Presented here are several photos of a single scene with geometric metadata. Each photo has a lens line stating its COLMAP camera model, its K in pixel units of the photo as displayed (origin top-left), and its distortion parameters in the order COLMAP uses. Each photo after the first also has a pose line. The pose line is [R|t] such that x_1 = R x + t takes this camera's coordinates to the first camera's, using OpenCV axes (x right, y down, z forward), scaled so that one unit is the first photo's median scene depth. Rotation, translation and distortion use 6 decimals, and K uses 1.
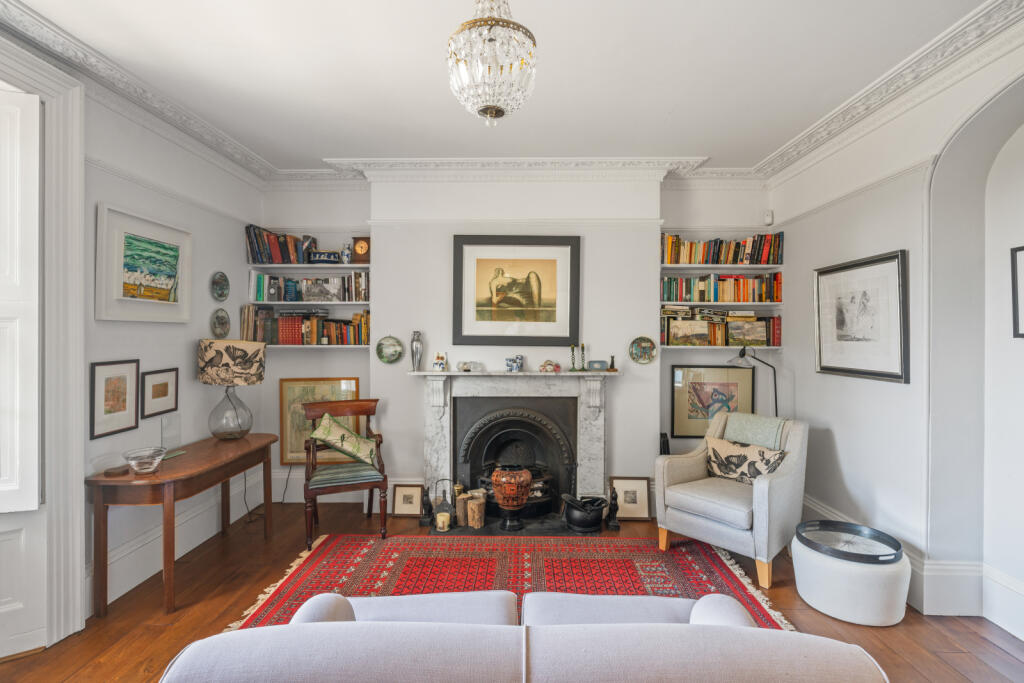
lens RADIAL K [[585.1, 0, 512.0], [0, 585.1, 341.5], [0, 0, 1]] dist [-0.001665, -0.000635]
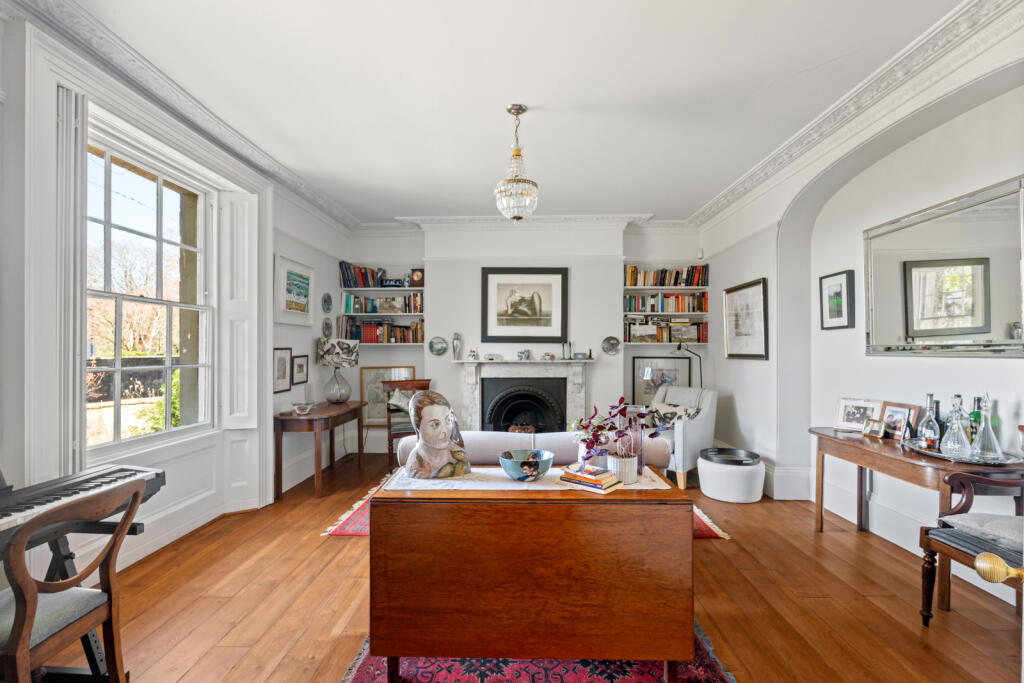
lens RADIAL K [[488.1, 0, 512.0], [0, 488.1, 341.5], [0, 0, 1]] dist [0.000284, 0.000020]
pose [[0.999916, -0.003512, -0.012442, -0.008934], [0.003302, 0.999853, -0.016826, 0.024484], [0.012499, 0.016783, 0.999781, -0.219424]]
